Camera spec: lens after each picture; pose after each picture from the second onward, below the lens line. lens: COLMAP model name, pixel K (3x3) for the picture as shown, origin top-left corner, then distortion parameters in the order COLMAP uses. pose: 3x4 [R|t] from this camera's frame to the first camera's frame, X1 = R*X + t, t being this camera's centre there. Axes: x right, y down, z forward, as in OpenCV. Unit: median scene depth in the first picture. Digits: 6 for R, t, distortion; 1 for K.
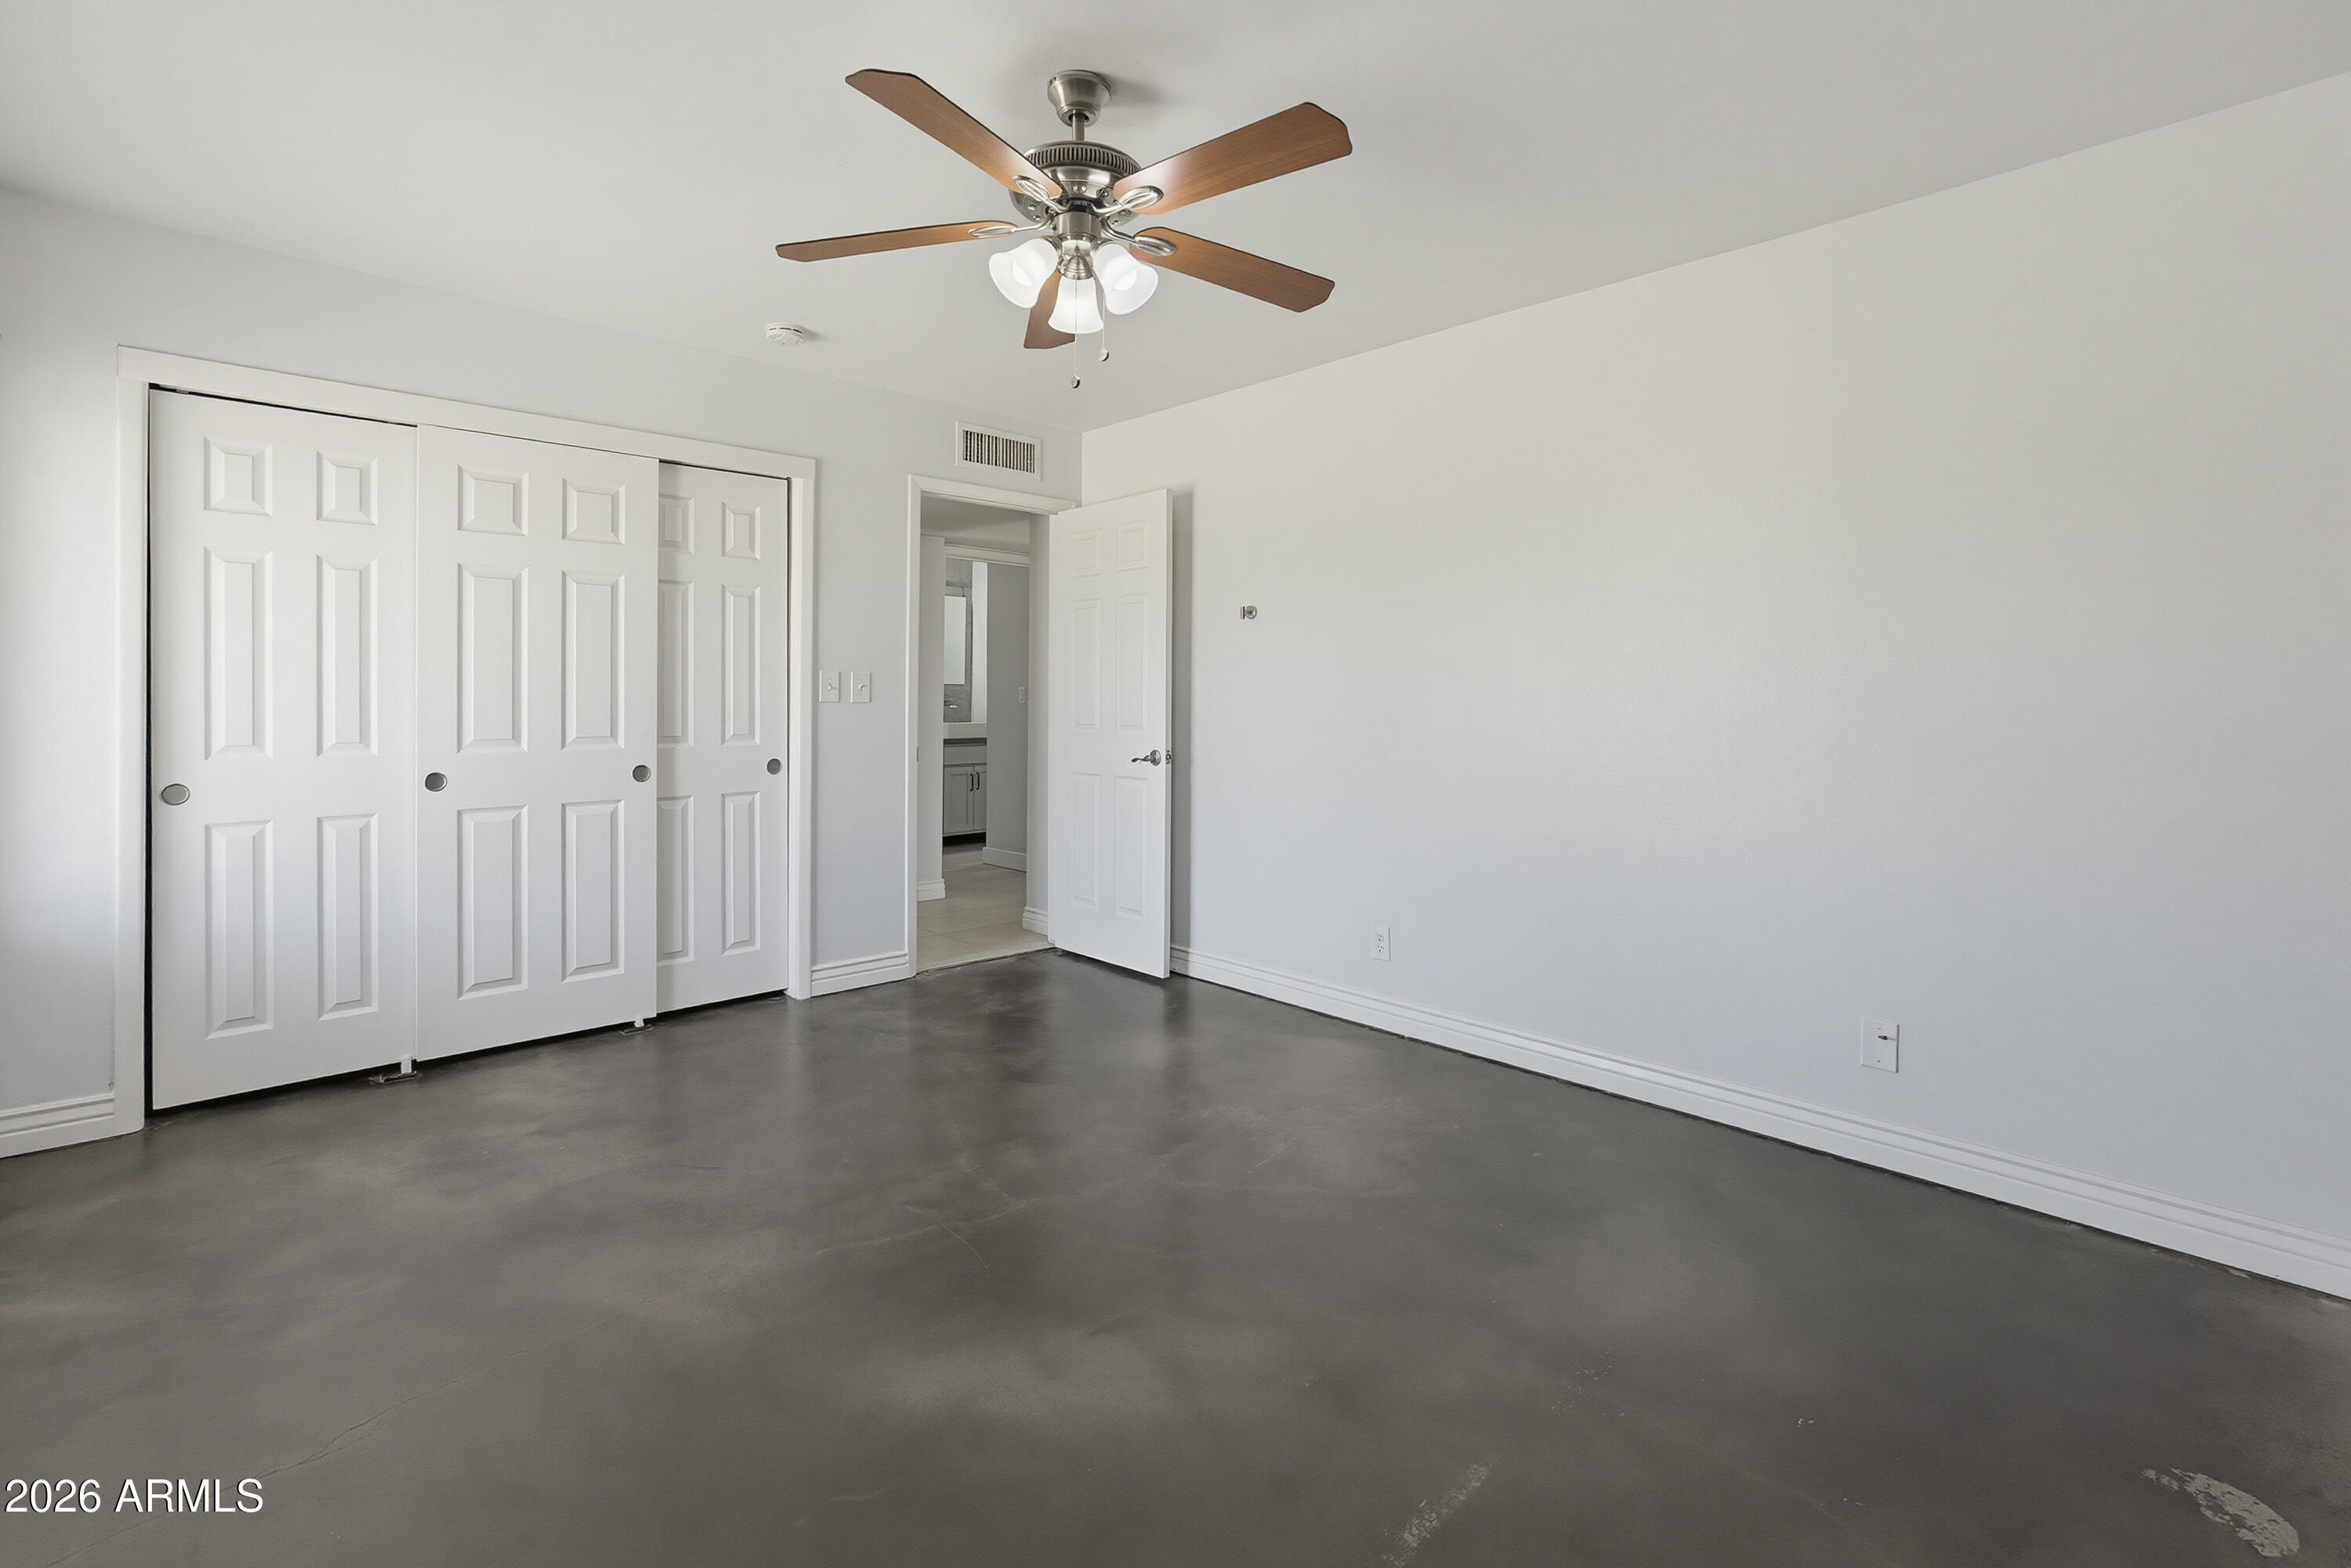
lens RADIAL K [[1064.3, 0, 1172.1], [0, 1064.3, 698.9], [0, 0, 1]] dist [-0.013717, -0.000081]
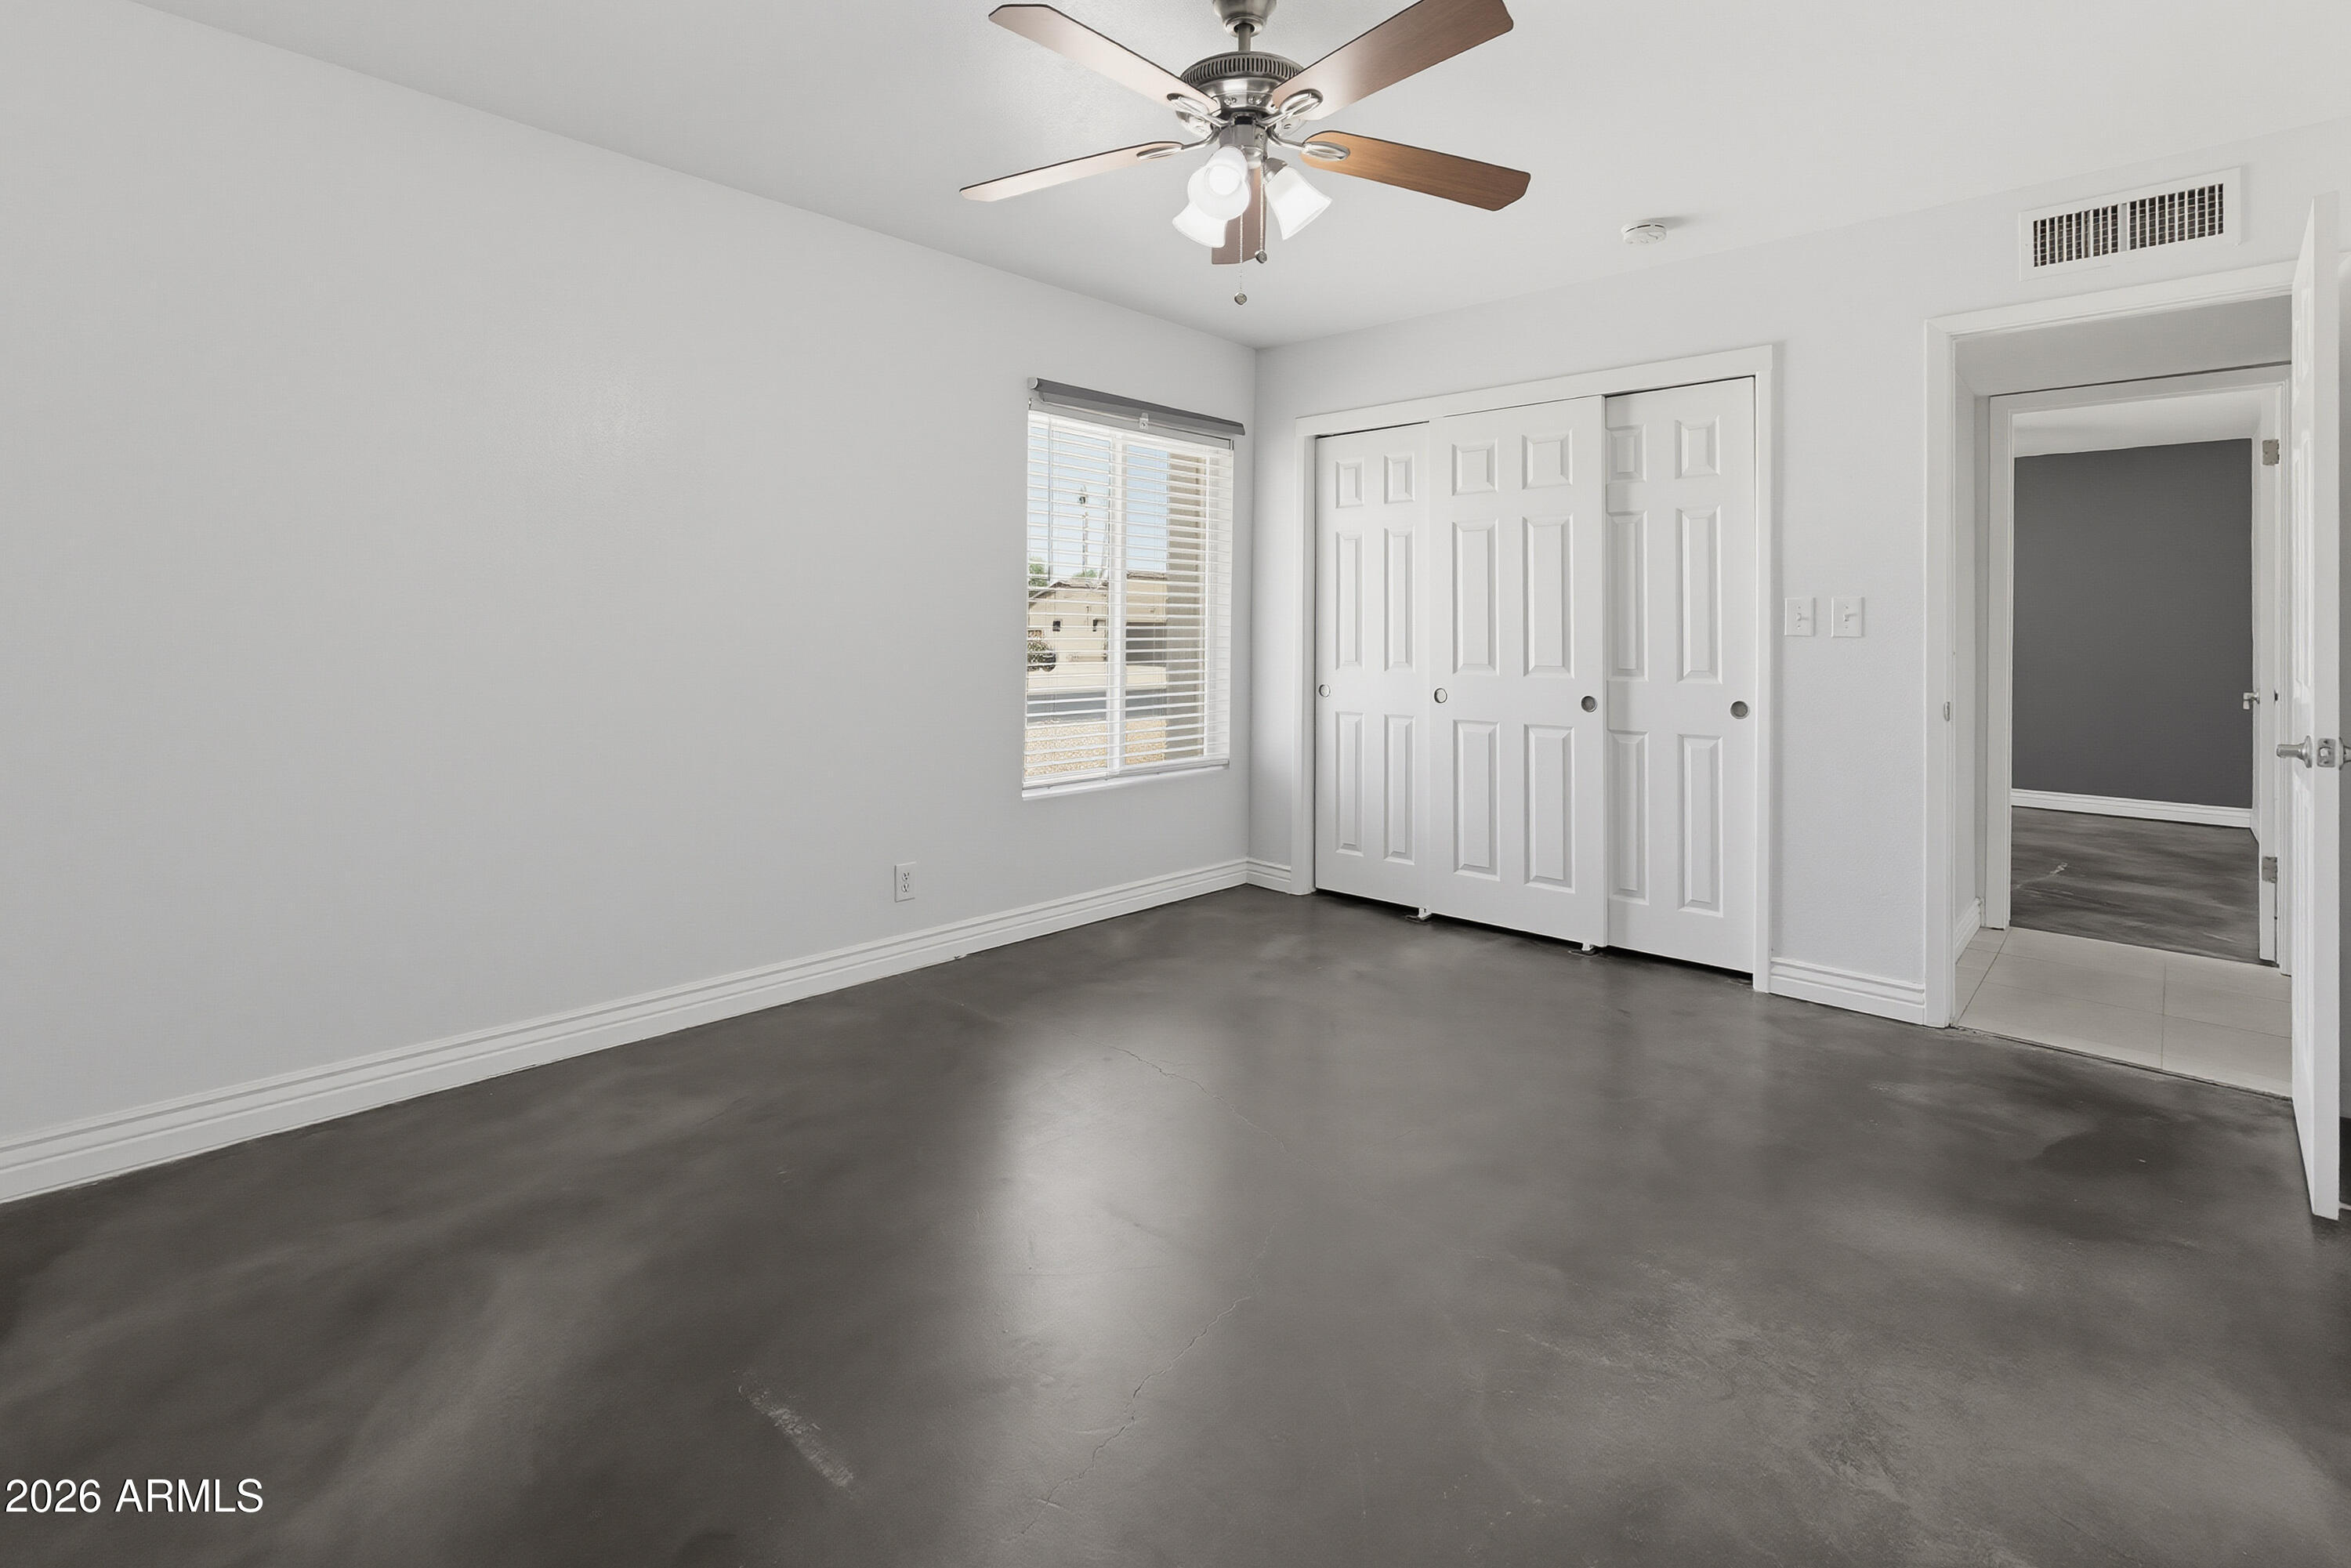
lens RADIAL K [[1115.3, 0, 1180.9], [0, 1115.3, 620.2], [0, 0, 1]] dist [0.000631, 0.000629]
pose [[0.056804, -0.015408, -0.998266, 0.546827], [-0.011054, 0.999810, -0.016061, 0.010658], [0.998324, 0.011947, 0.056623, 0.531487]]
